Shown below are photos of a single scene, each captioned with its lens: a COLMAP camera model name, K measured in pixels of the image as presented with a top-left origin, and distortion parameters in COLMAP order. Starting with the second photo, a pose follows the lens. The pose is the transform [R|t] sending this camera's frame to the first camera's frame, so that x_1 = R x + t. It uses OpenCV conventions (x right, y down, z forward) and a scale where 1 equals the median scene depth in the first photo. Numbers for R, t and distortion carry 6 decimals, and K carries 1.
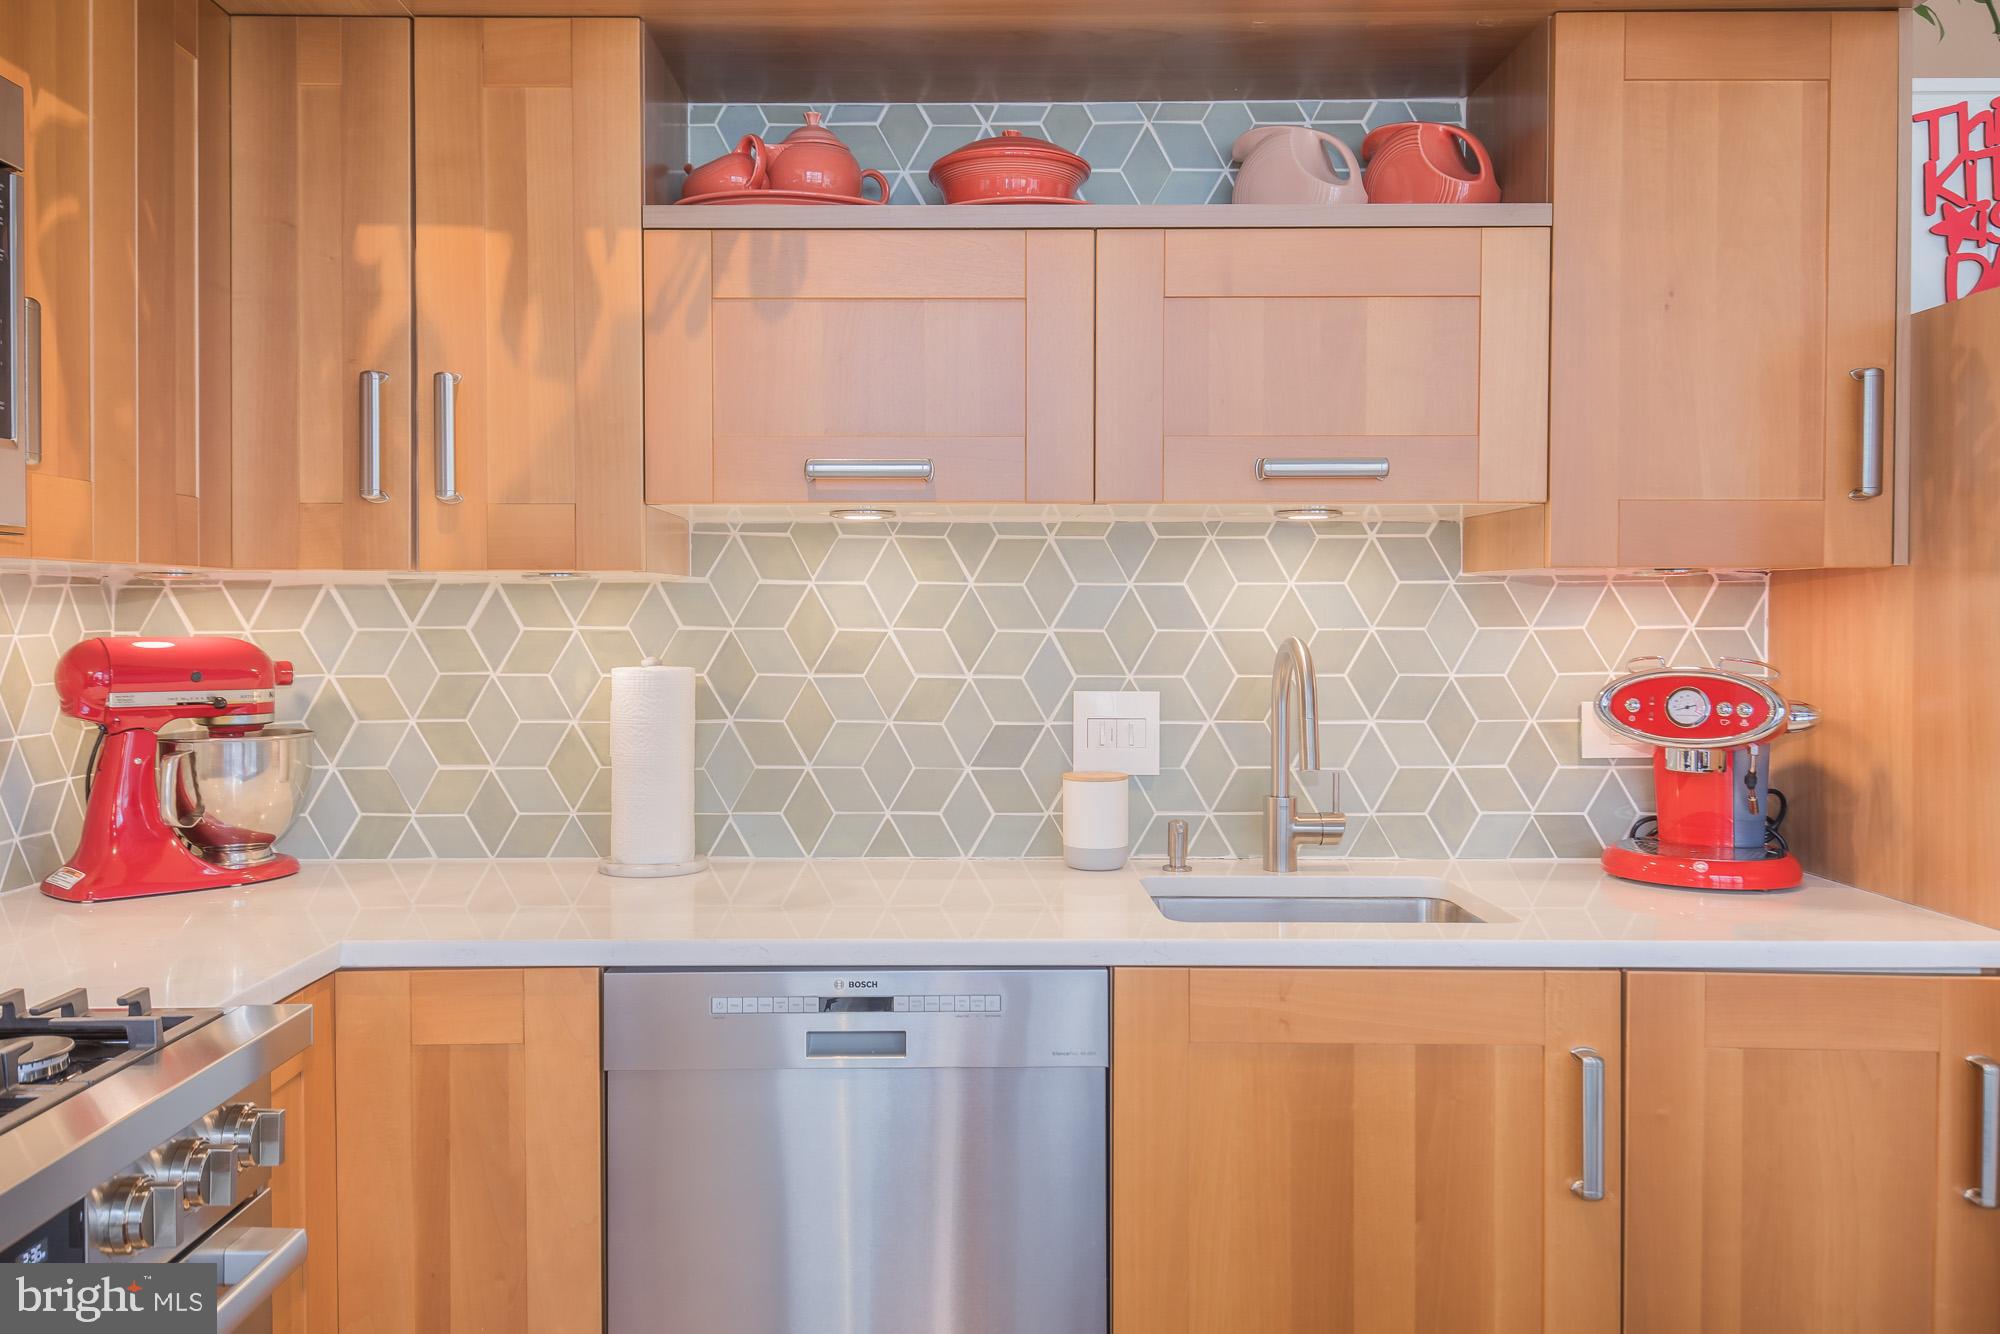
lens RADIAL K [[1539.8, 0, 966.6], [0, 1539.8, 619.9], [0, 0, 1]] dist [0.035122, -0.000586]
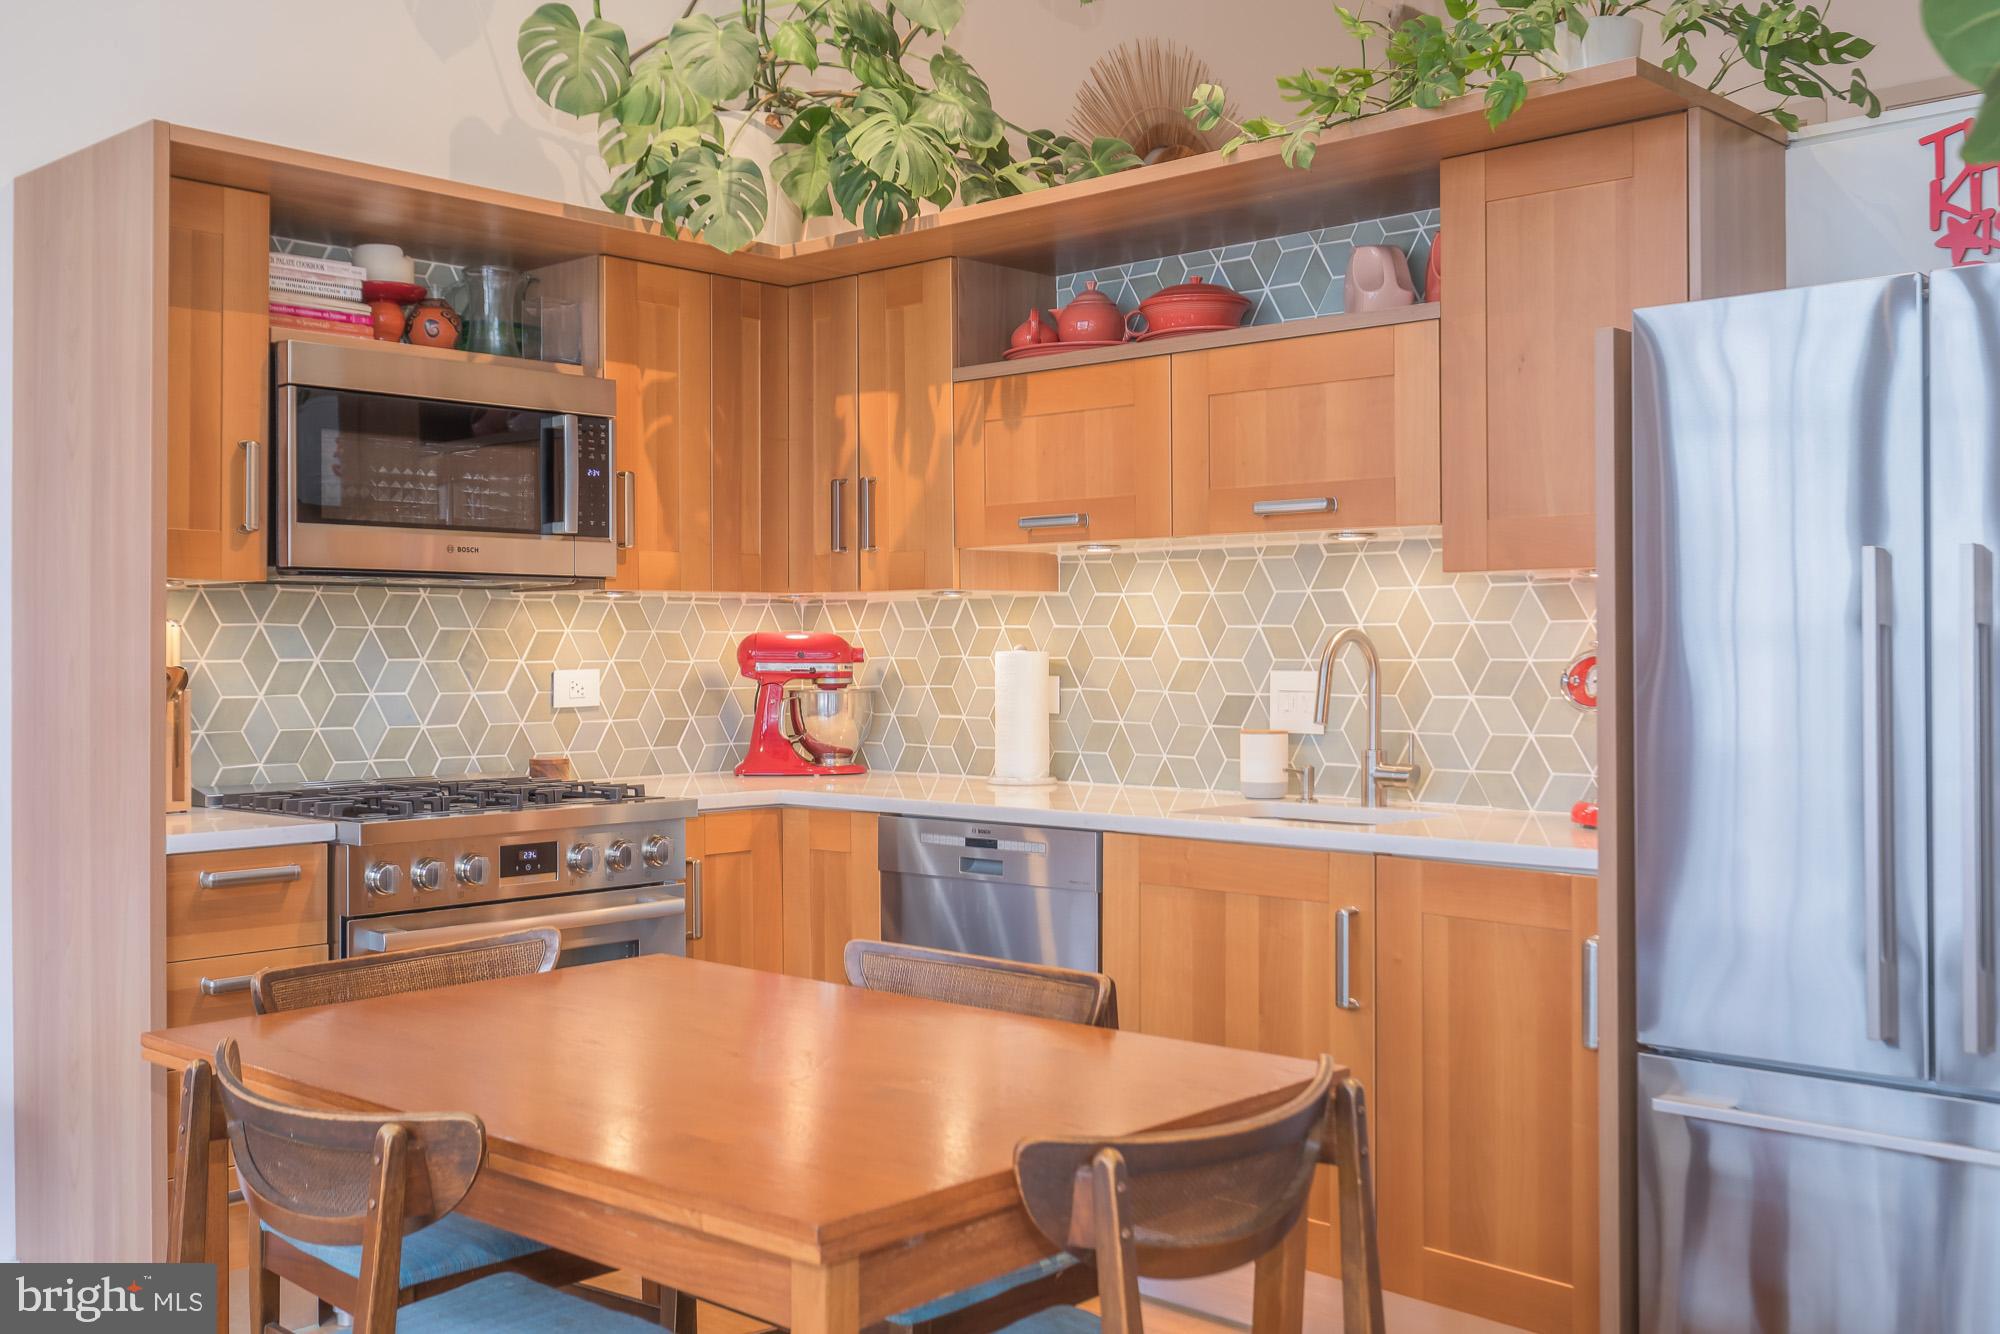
lens RADIAL K [[1917.8, 0, 1006.3], [0, 1917.8, 626.9], [0, 0, 1]] dist [0.063732, -0.003953]
pose [[0.739547, -0.008188, -0.673055, 1.044985], [-0.001046, 0.999911, -0.013313, 0.030755], [0.673104, 0.010550, 0.739472, -0.411320]]
